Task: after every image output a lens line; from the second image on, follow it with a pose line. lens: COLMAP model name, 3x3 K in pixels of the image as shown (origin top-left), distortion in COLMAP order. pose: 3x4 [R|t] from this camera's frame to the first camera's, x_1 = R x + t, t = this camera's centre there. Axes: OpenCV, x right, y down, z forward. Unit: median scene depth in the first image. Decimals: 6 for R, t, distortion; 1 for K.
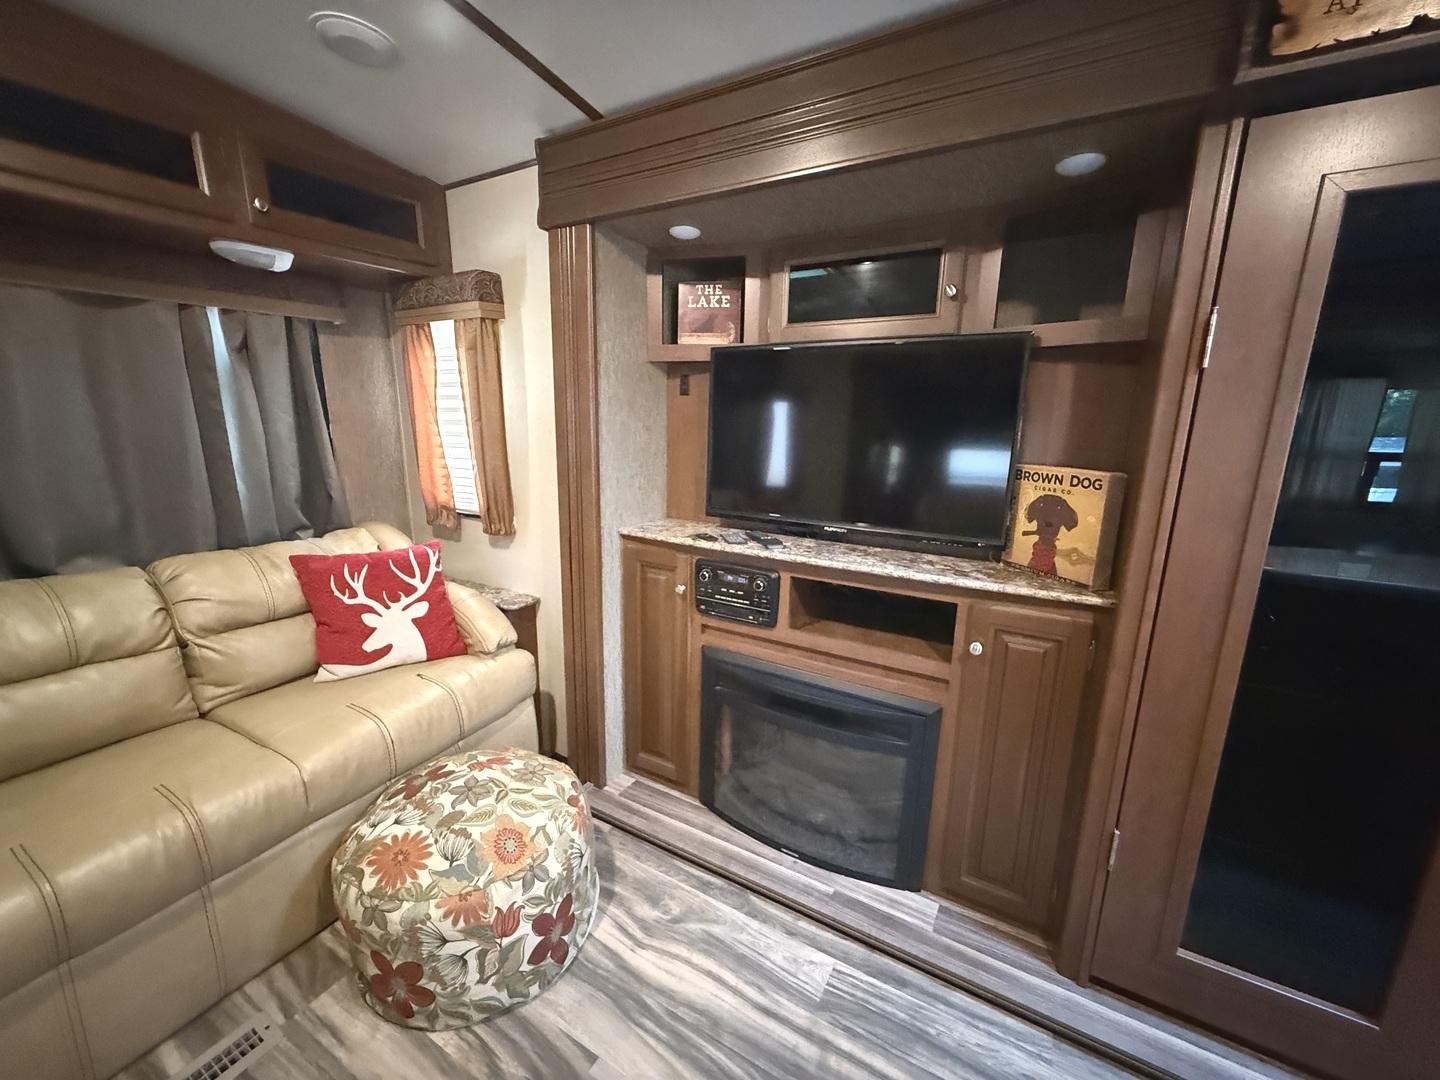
lens RADIAL K [[575.4, 0, 717.9], [0, 575.4, 540.3], [0, 0, 1]] dist [-0.000060, 0.000336]
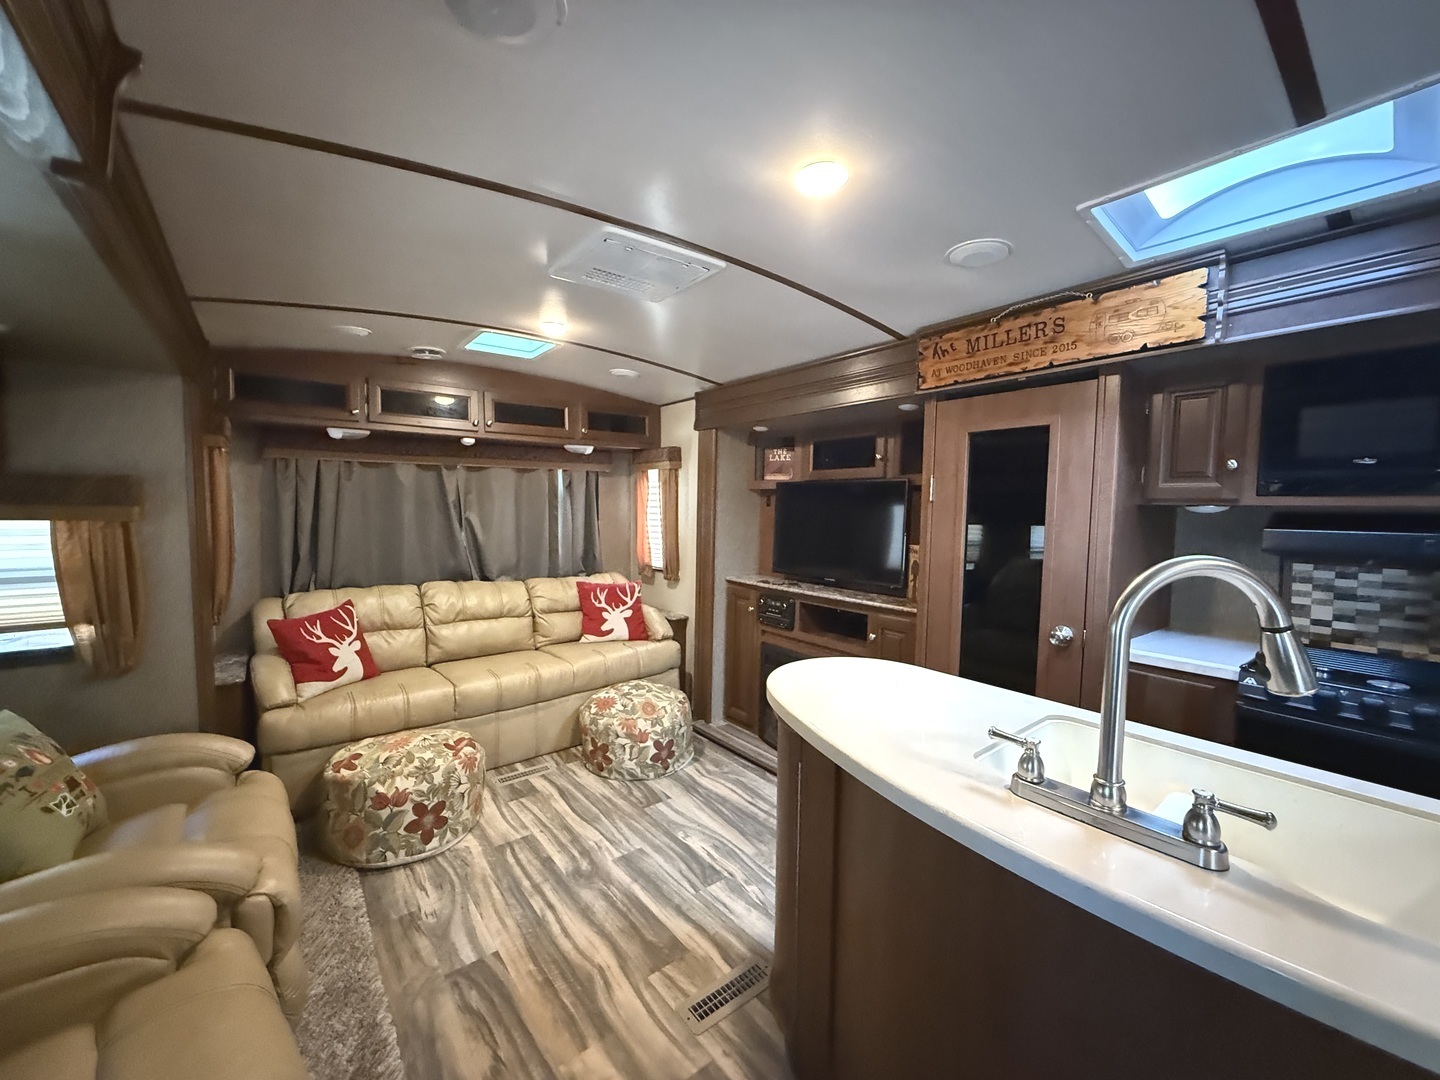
lens RADIAL K [[575.4, 0, 718.5], [0, 575.4, 540.3], [0, 0, 1]] dist [-0.000060, 0.000336]
pose [[0.931164, 0.019169, -0.364097, 0.546062], [-0.077433, 0.986234, -0.146108, 0.154997], [0.356284, 0.164244, 0.919829, -0.839518]]
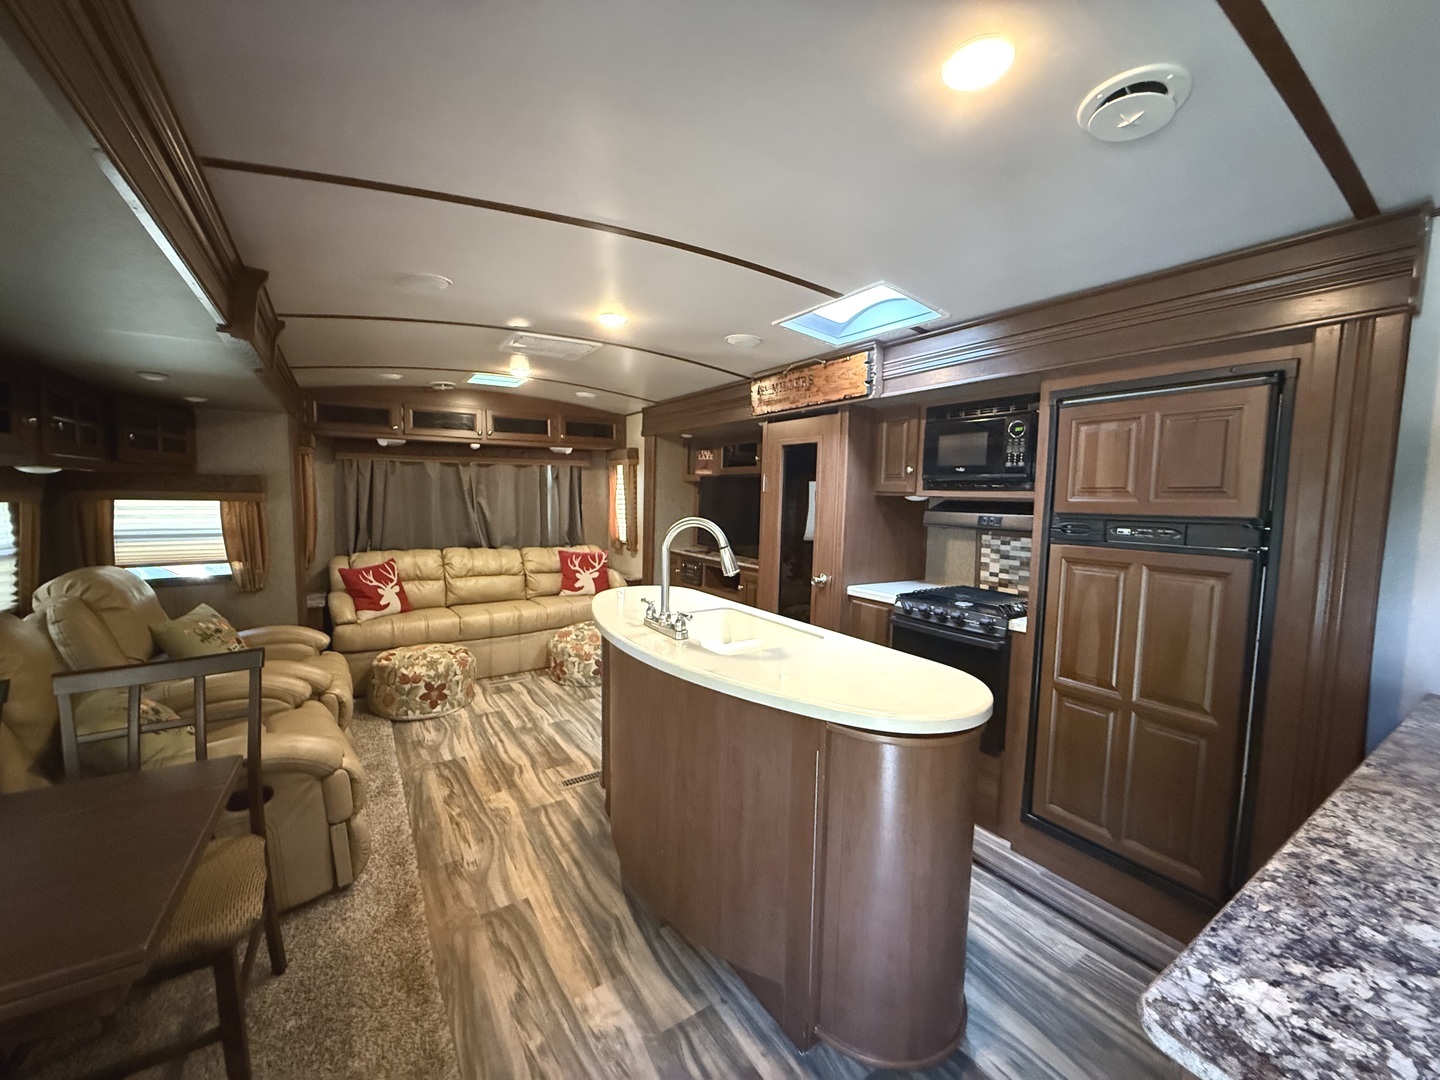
lens RADIAL K [[575.4, 0, 717.9], [0, 575.4, 539.8], [0, 0, 1]] dist [-0.000060, 0.000336]
pose [[0.894346, 0.038477, -0.445718, 1.280770], [-0.100167, 0.988223, -0.115680, 0.236769], [0.436018, 0.148104, 0.887668, -1.237232]]
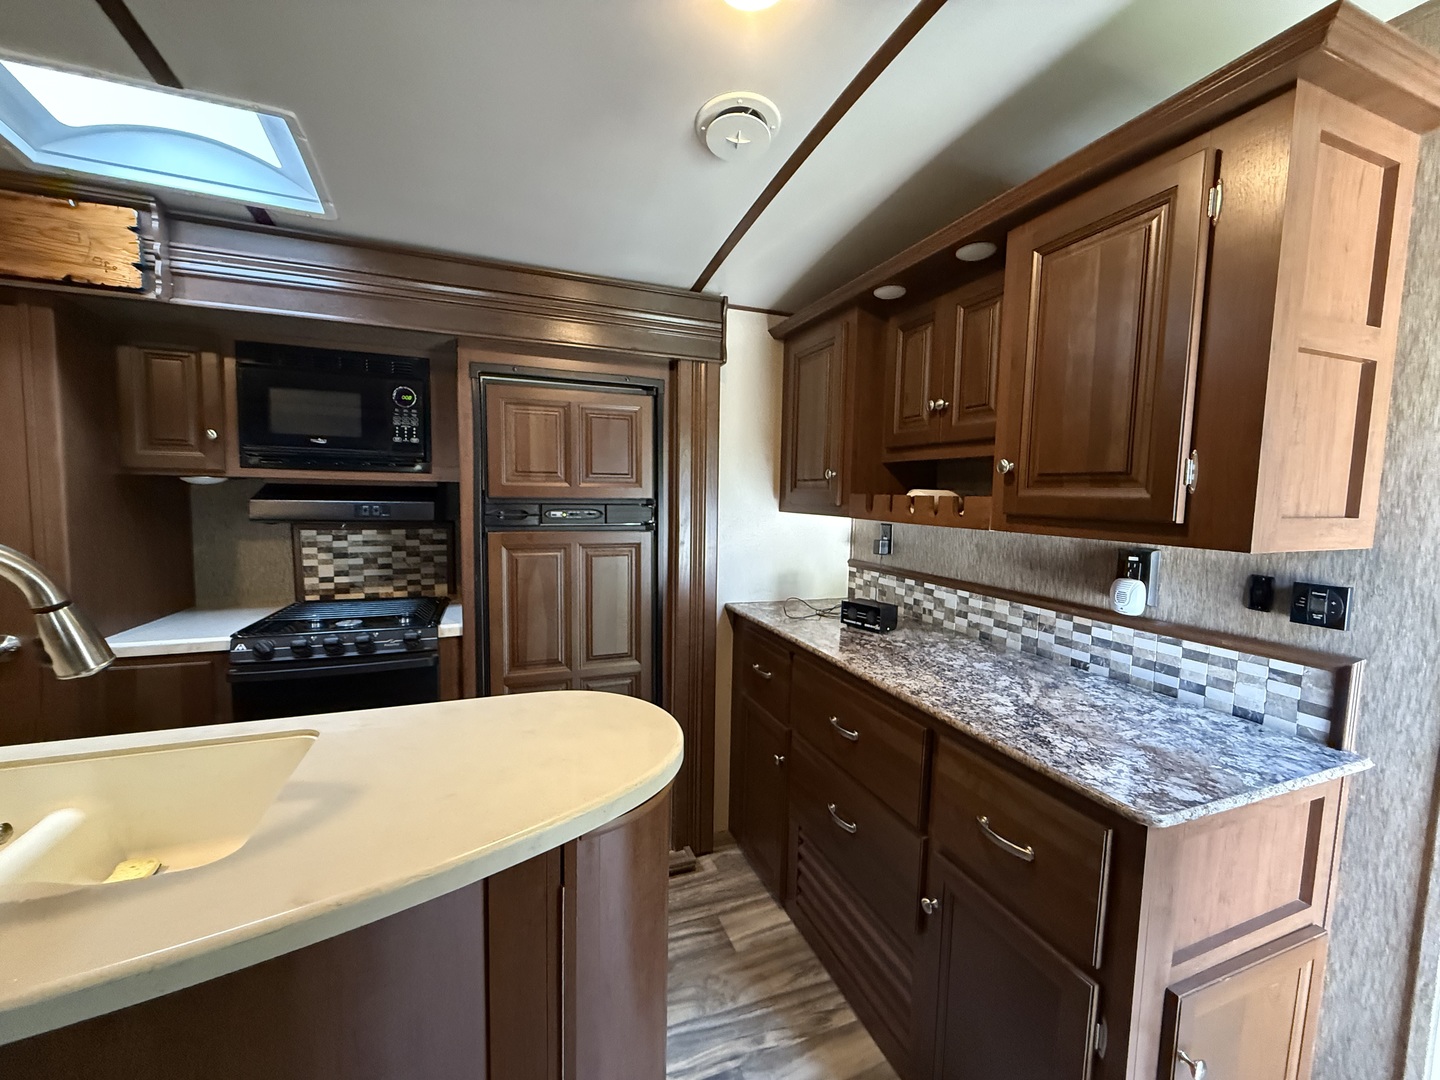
lens RADIAL K [[575.4, 0, 718.3], [0, 575.4, 540.5], [0, 0, 1]] dist [-0.000060, 0.000336]
pose [[0.618299, -0.062484, 0.783455, 0.771853], [0.156143, 0.986730, -0.044532, 0.168754], [-0.770277, 0.149865, 0.619850, -0.876577]]
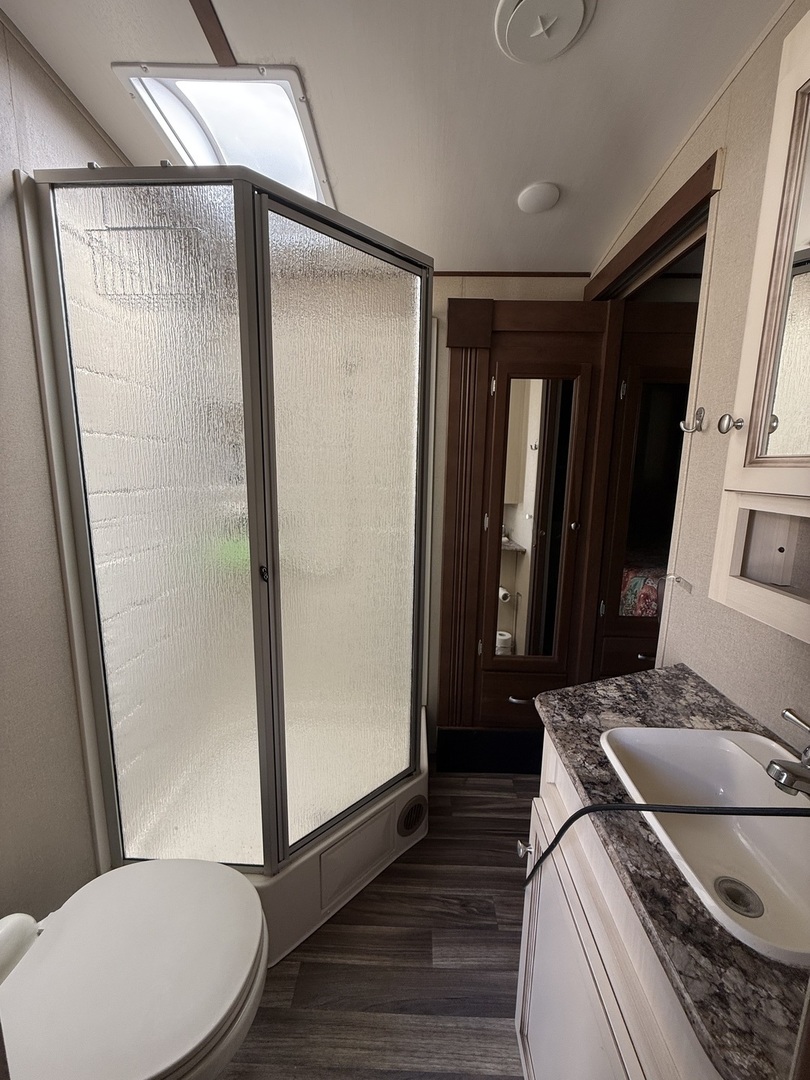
lens RADIAL K [[431.6, 0, 405.5], [0, 431.6, 535.4], [0, 0, 1]] dist [-0.000060, 0.000336]
pose [[0.872865, -0.084321, 0.480621, 0.918091], [0.106411, 0.994144, -0.018841, 0.187162], [-0.476218, 0.067589, 0.876726, -1.059289]]
